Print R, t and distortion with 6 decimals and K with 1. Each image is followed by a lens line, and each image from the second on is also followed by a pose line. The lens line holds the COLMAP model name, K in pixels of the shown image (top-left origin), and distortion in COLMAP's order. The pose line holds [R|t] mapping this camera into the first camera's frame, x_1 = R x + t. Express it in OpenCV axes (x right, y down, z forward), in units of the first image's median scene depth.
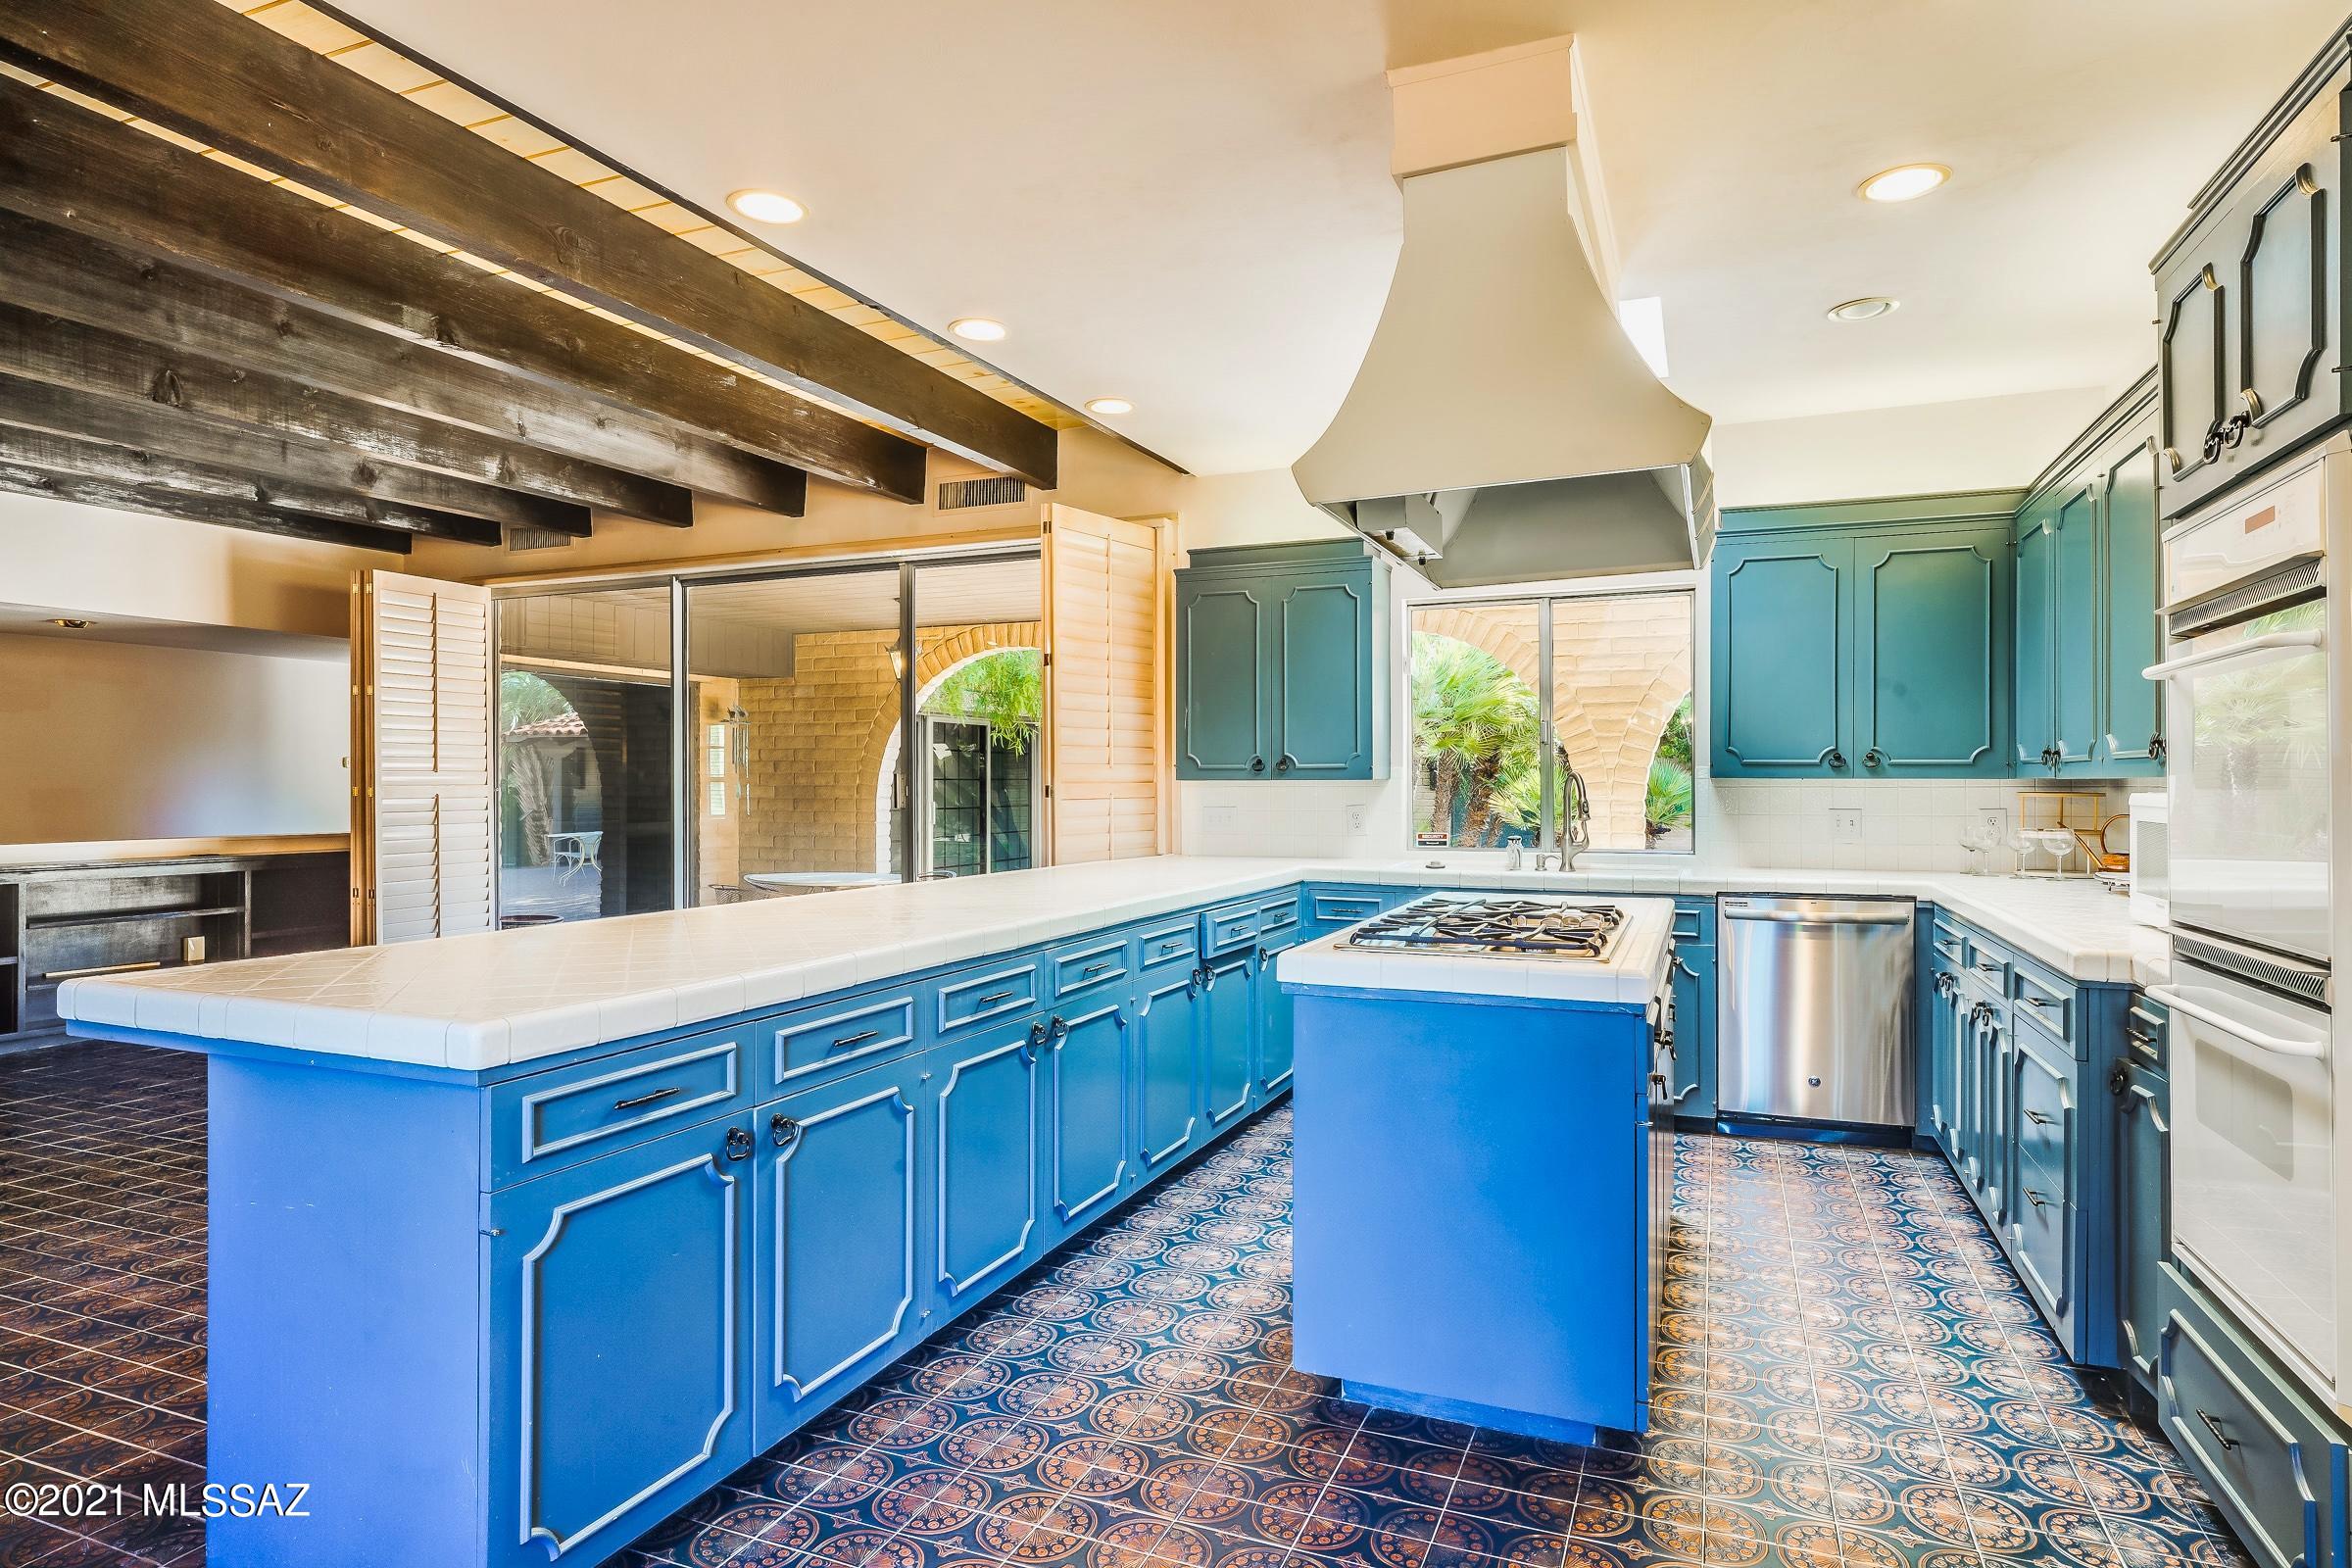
lens RADIAL K [[1276.5, 0, 1237.5], [0, 1276.5, 776.5], [0, 0, 1]] dist [-0.005049, 0.000027]
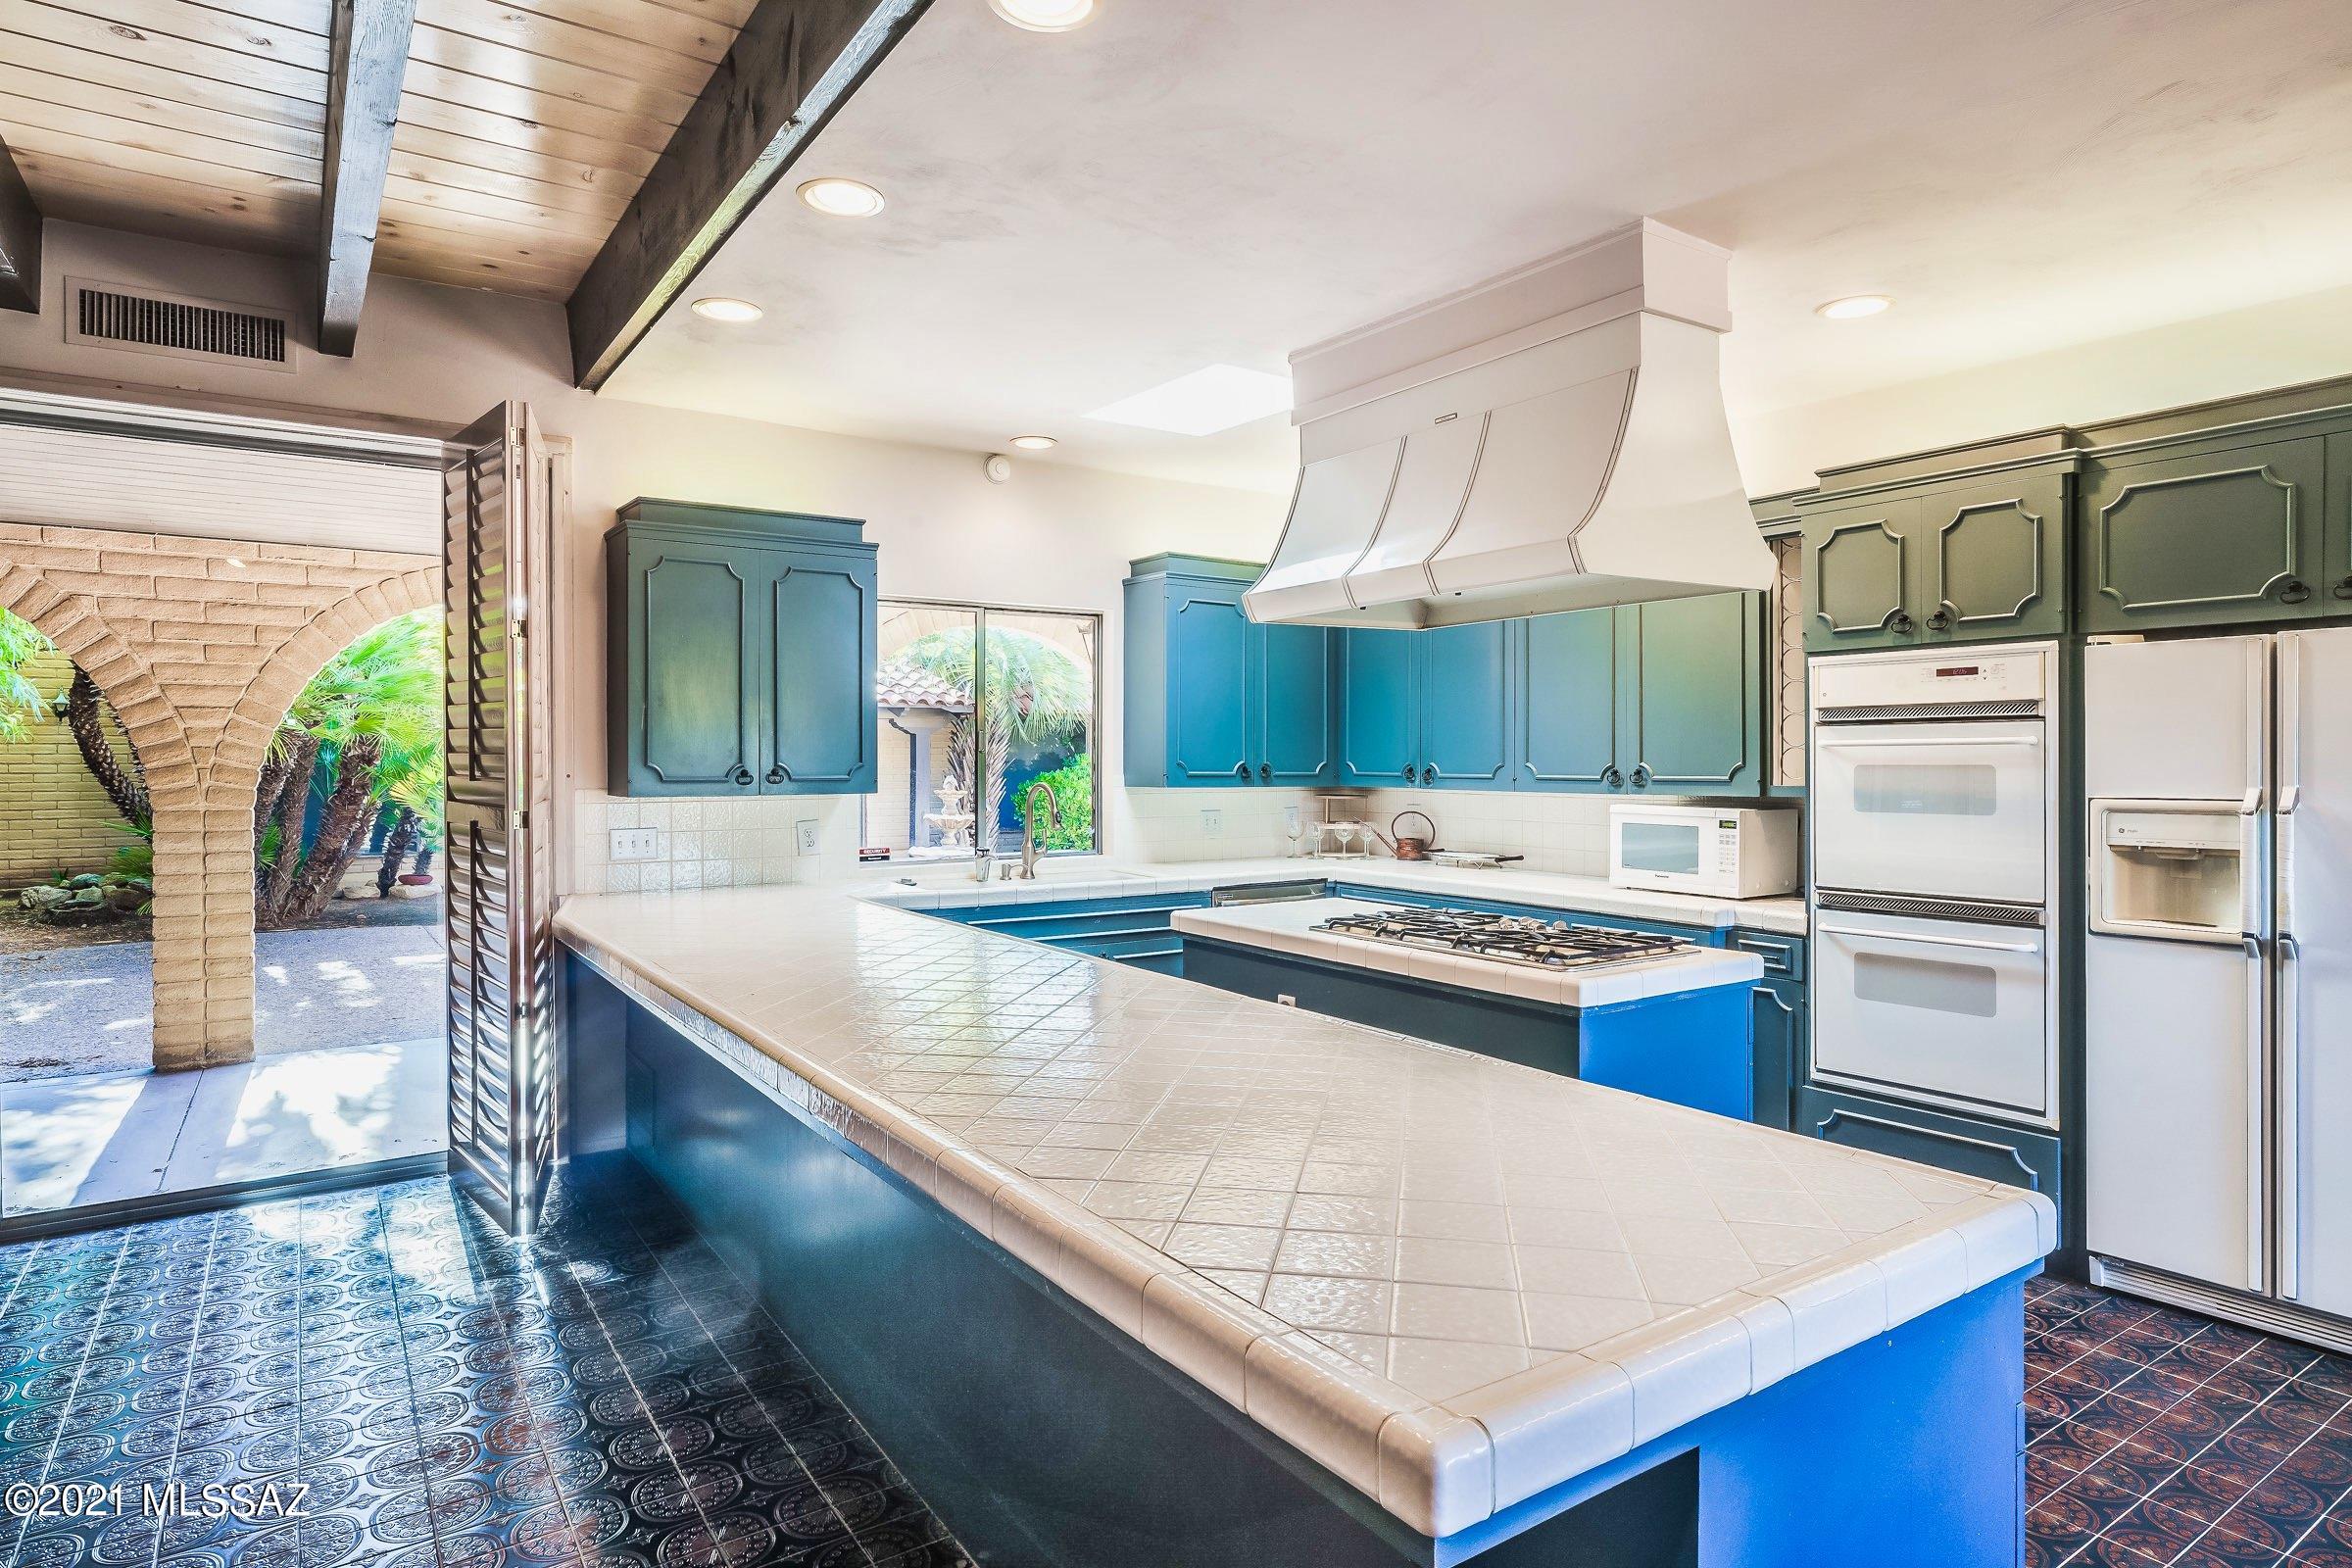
lens RADIAL K [[1251.0, 0, 1165.6], [0, 1251.0, 760.8], [0, 0, 1]] dist [-0.001635, 0.000275]
pose [[0.573323, 0.000555, 0.819330, -0.471012], [-0.007032, 0.999966, 0.004243, -0.023761], [-0.819300, -0.008194, 0.573307, 0.304978]]
